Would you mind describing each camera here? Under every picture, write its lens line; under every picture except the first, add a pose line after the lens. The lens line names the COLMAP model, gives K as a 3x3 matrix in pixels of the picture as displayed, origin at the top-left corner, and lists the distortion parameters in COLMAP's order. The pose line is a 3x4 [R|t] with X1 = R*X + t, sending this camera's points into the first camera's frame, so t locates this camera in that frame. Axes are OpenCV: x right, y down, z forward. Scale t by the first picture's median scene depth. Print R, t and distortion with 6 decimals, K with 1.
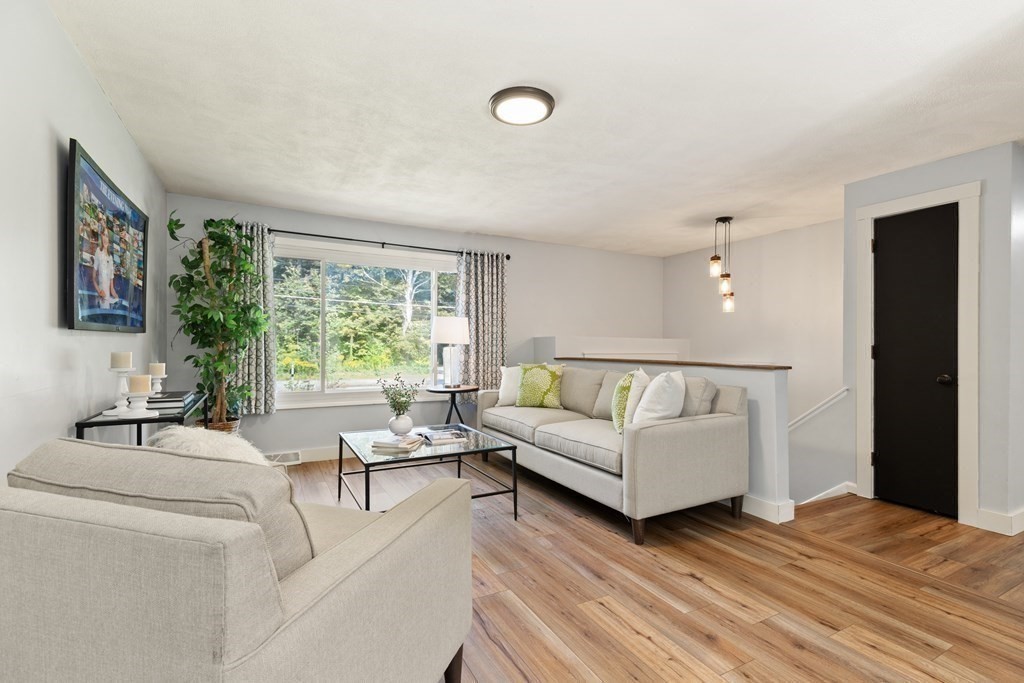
lens RADIAL K [[476.6, 0, 516.1], [0, 476.6, 343.2], [0, 0, 1]] dist [0.002740, 0.000086]
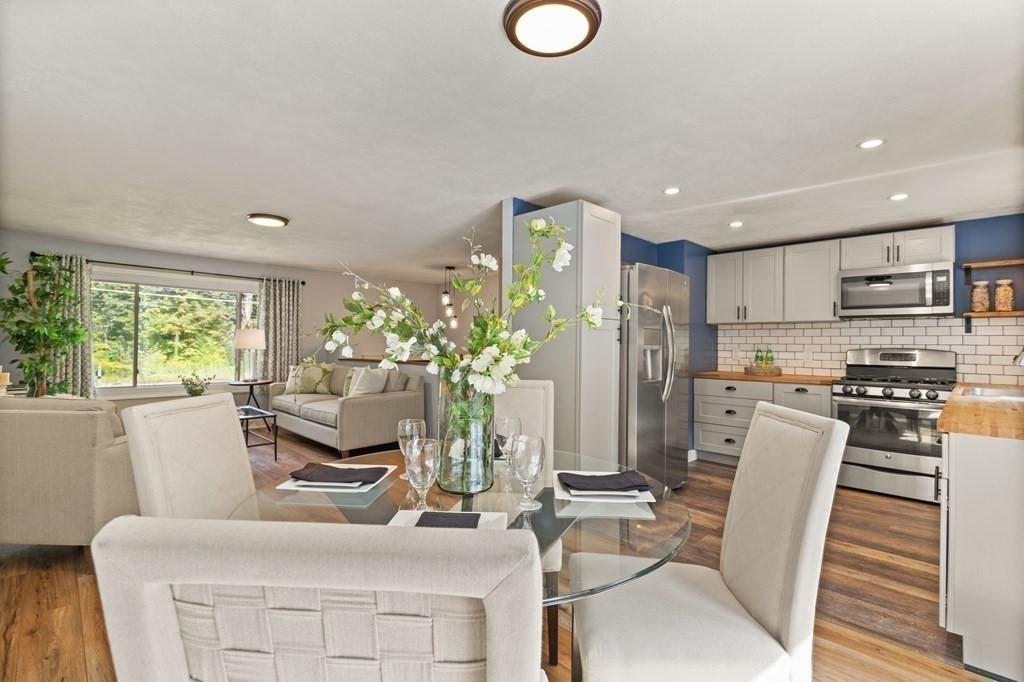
lens RADIAL K [[465.1, 0, 513.0], [0, 465.1, 335.4], [0, 0, 1]] dist [0.000089, -0.000103]
pose [[0.958022, 0.008005, 0.286581, 0.198691], [-0.003967, 0.999885, -0.014671, -0.020652], [-0.286666, 0.012918, 0.957944, -0.466841]]
